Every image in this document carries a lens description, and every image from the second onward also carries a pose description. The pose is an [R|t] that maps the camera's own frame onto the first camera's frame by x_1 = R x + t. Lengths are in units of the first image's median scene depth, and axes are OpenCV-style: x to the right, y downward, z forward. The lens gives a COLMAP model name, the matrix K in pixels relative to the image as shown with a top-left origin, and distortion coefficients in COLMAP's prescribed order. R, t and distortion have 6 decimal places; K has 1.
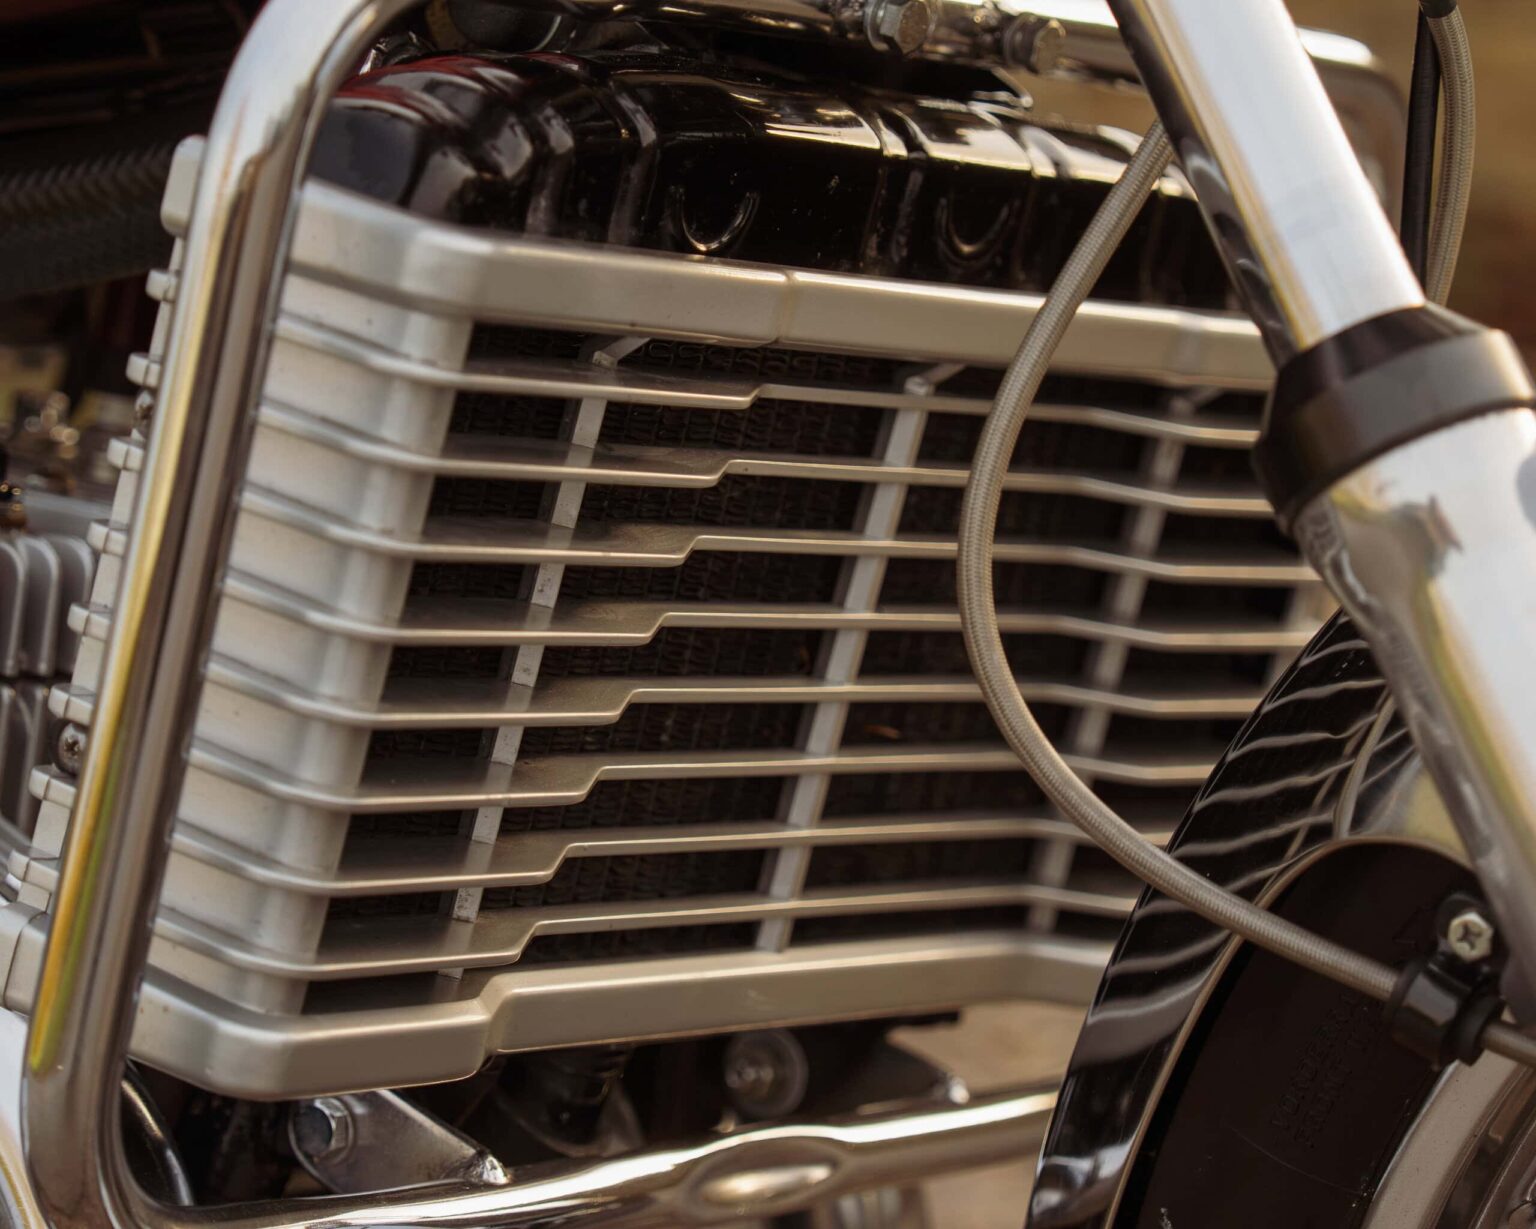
lens RADIAL K [[5160.8, 0, 768.0], [0, 5160.8, 614.5], [0, 0, 1]] dist [0.221204, 0.896788]
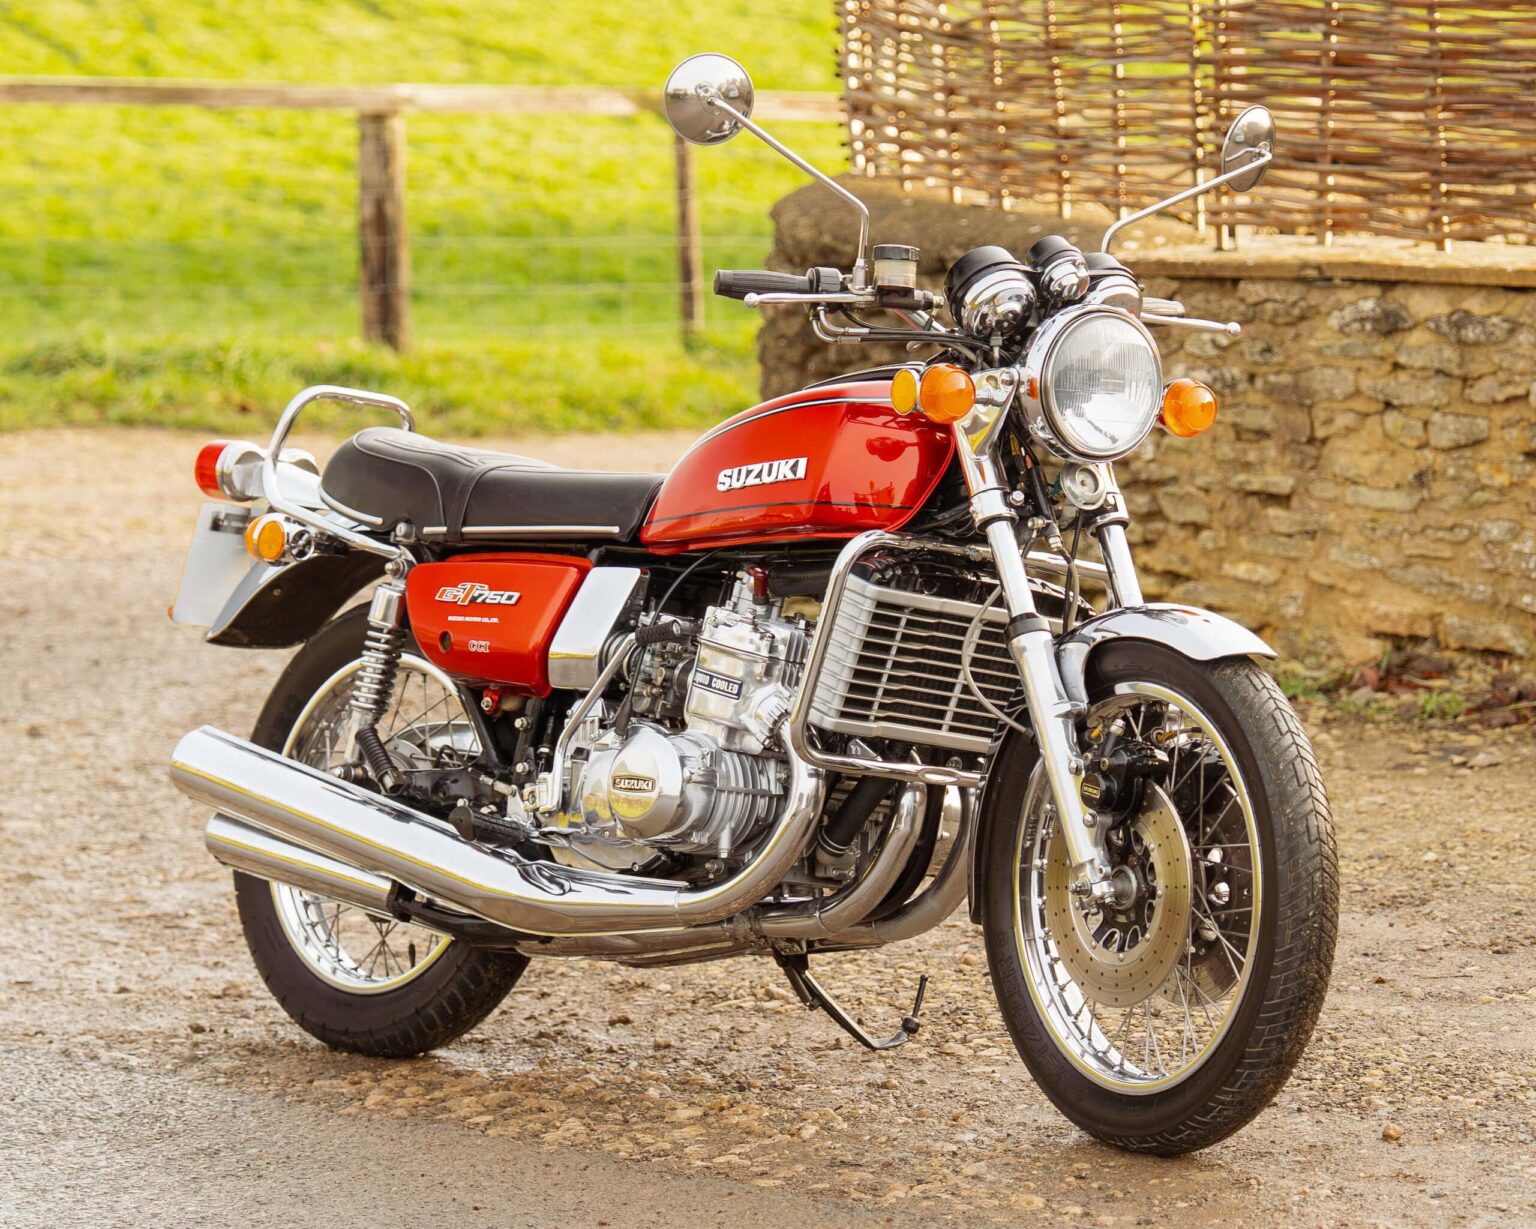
lens RADIAL K [[5825.9, 0, 768.0], [0, 5825.9, 614.5], [0, 0, 1]] dist [0.279440, 3.406643]
pose [[0.969675, 0.085876, -0.228813, 1.287234], [-0.102272, 0.992899, -0.060768, 0.358915], [0.221969, 0.082327, 0.971572, -5.255053]]
